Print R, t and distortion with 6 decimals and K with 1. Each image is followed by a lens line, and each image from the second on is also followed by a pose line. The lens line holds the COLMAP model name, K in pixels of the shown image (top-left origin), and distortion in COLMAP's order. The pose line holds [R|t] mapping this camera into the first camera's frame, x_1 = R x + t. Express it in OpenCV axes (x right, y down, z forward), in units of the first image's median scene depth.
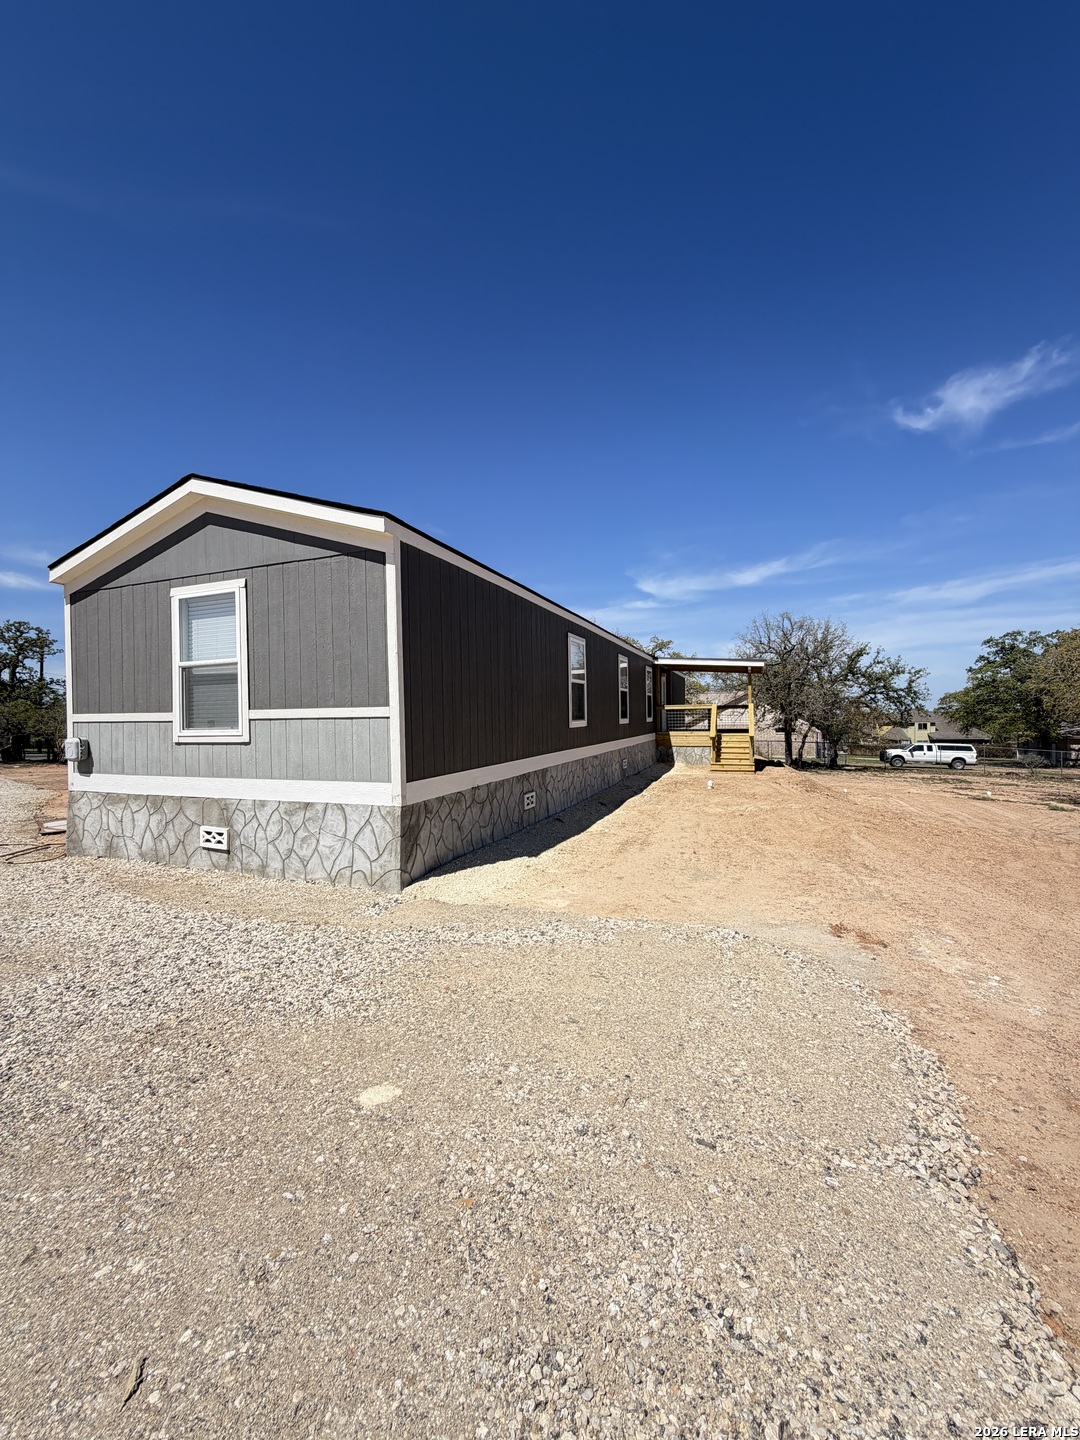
lens RADIAL K [[674.5, 0, 539.2], [0, 674.5, 733.4], [0, 0, 1]] dist [0.000019, 0.000270]
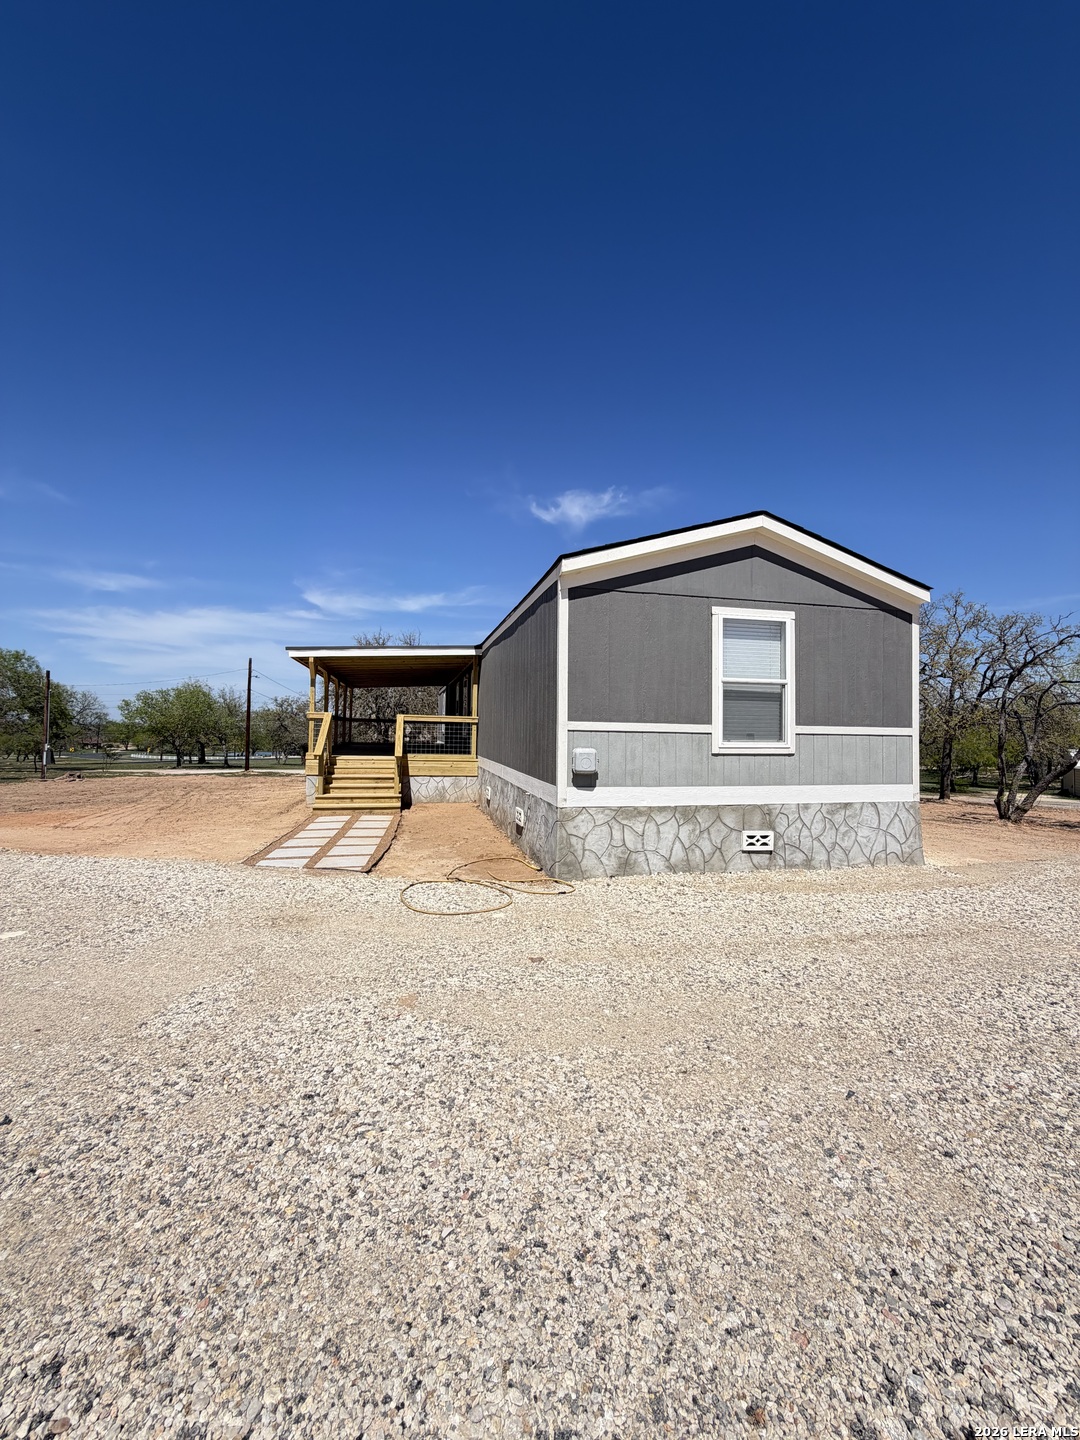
lens RADIAL K [[570.6, 0, 538.3], [0, 570.6, 715.2], [0, 0, 1]] dist [0.000364, 0.000088]
pose [[0.795946, 0.033265, 0.604453, -1.302119], [-0.017038, 0.999325, -0.032560, -0.012674], [-0.605128, 0.015617, 0.795975, 0.464030]]
